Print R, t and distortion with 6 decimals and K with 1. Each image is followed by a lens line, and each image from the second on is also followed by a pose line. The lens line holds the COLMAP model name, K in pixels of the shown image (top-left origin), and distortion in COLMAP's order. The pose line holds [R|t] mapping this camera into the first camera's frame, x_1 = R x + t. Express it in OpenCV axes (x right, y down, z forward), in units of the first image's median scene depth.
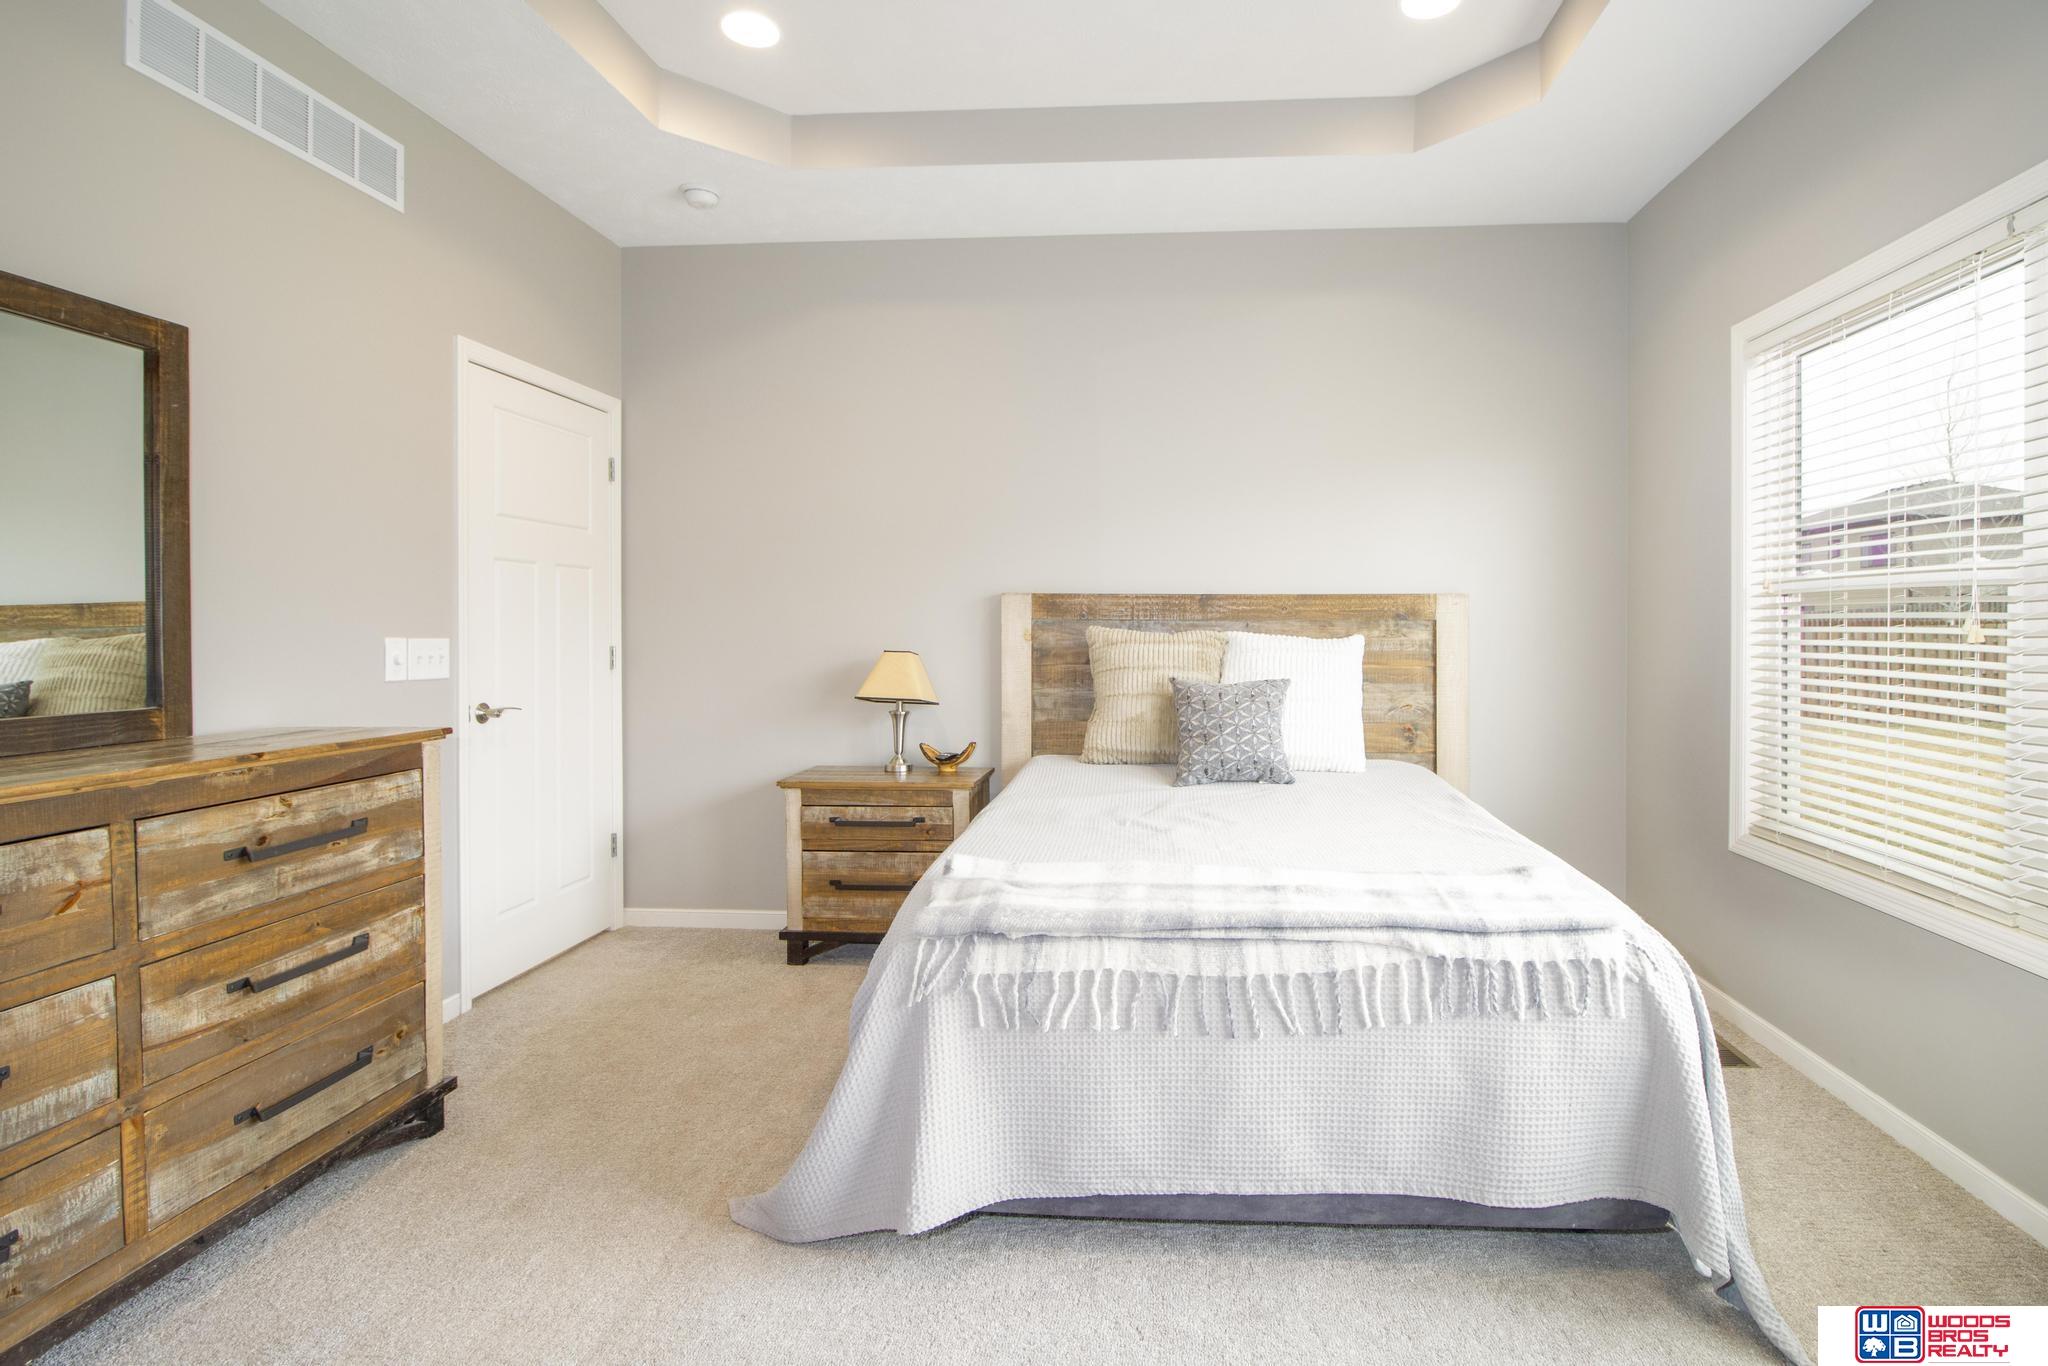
lens RADIAL K [[1024.3, 0, 1103.5], [0, 1024.3, 641.9], [0, 0, 1]] dist [0.000082, -0.000263]
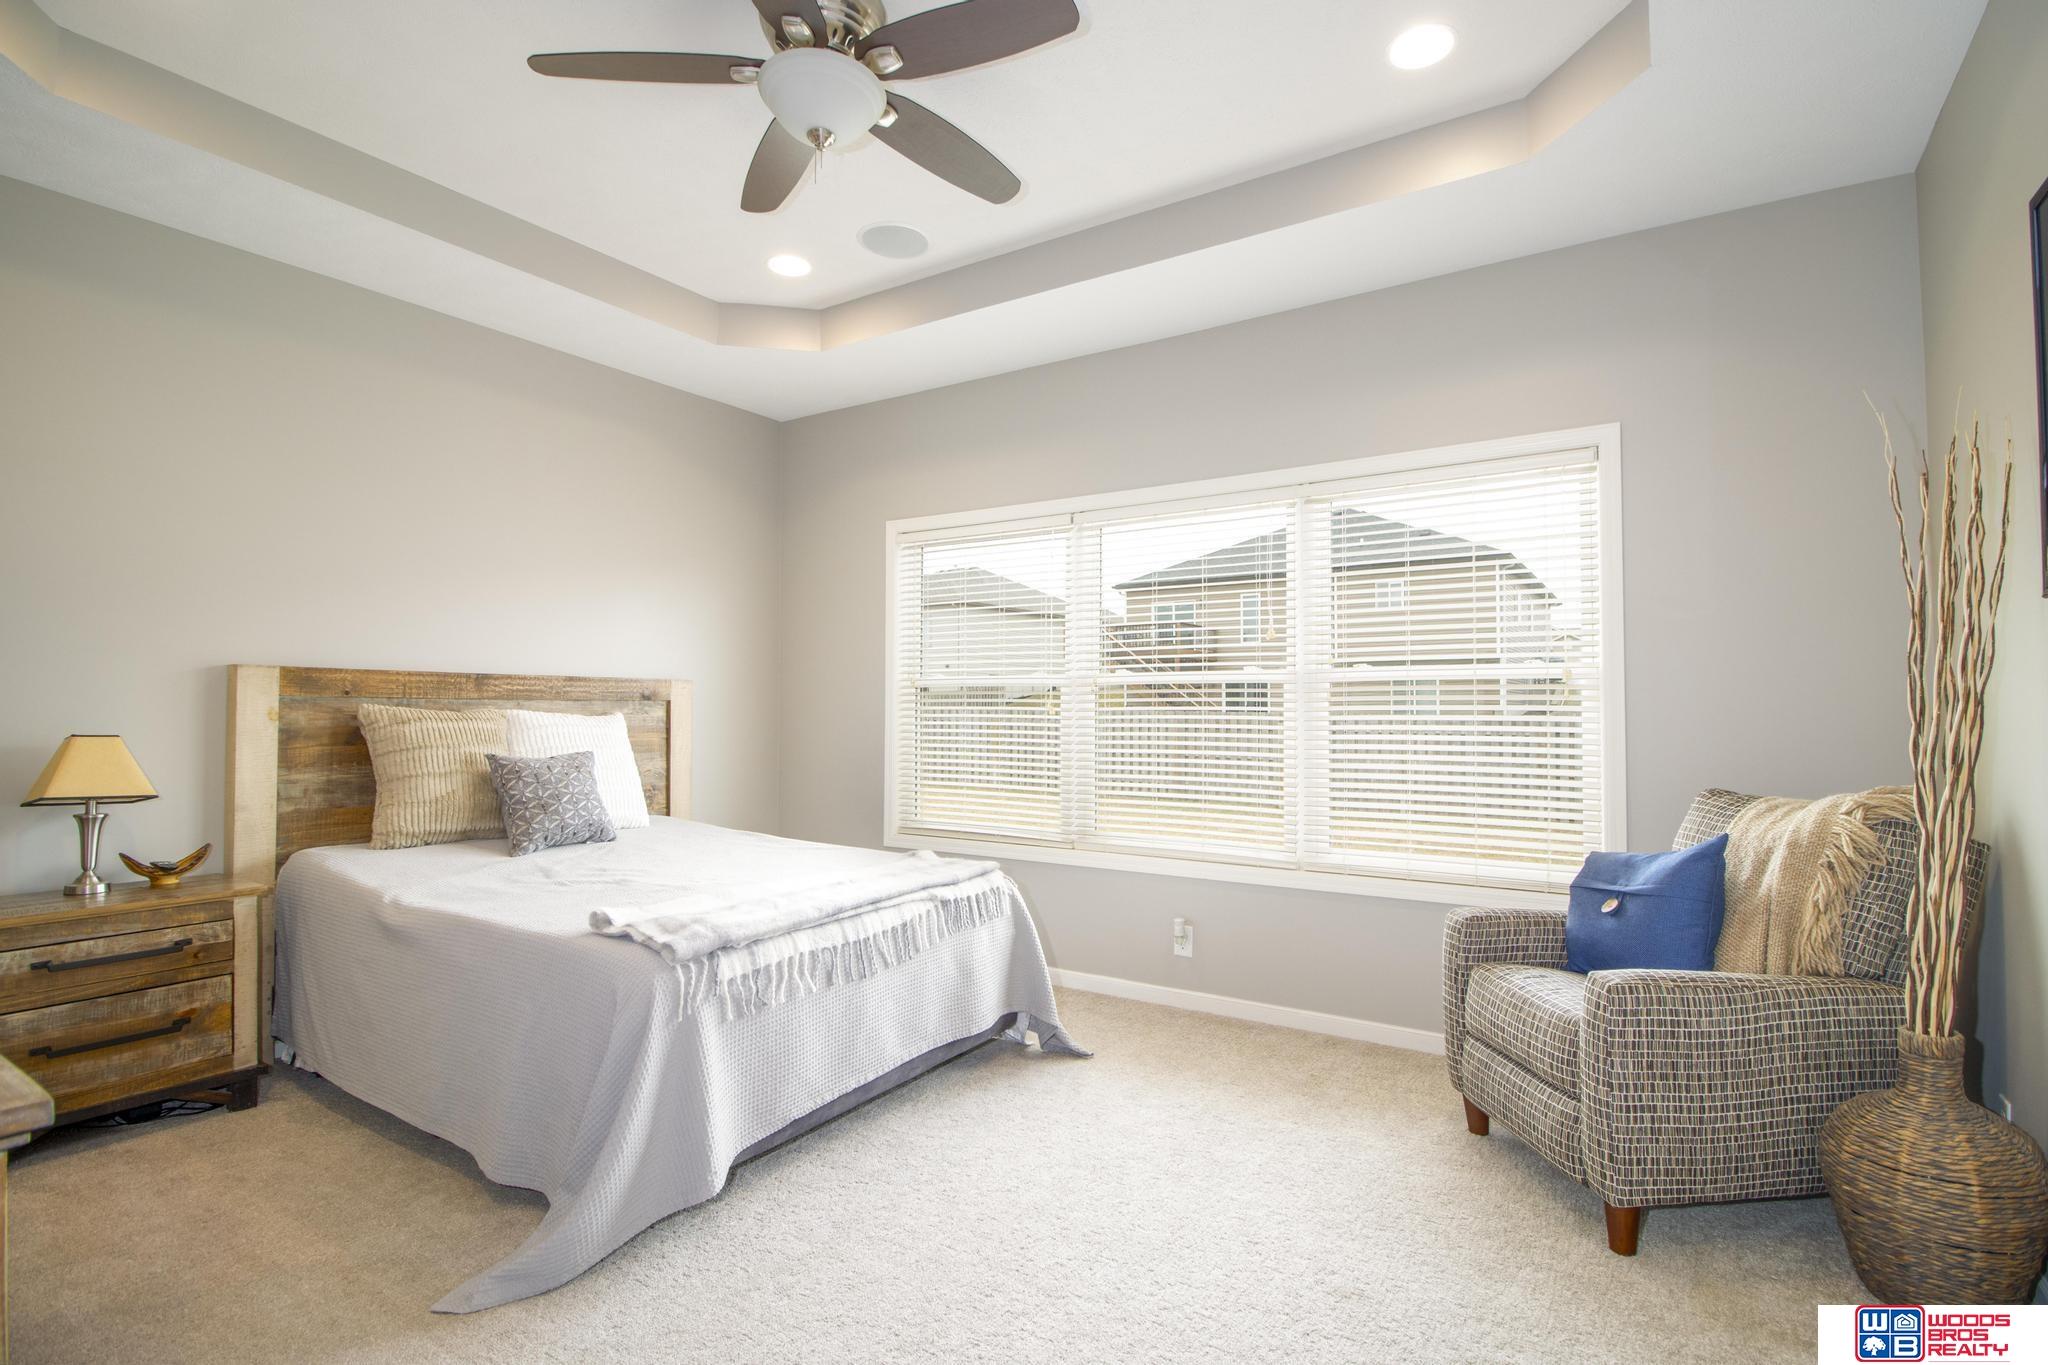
lens RADIAL K [[994.1, 0, 1024.0], [0, 994.1, 682.5], [0, 0, 1]] dist [-0.017162, -0.001160]
pose [[0.493580, 0.022533, 0.869408, -0.530055], [0.011120, 0.999419, -0.032215, 0.000658], [-0.869629, 0.025568, 0.493043, 0.034460]]
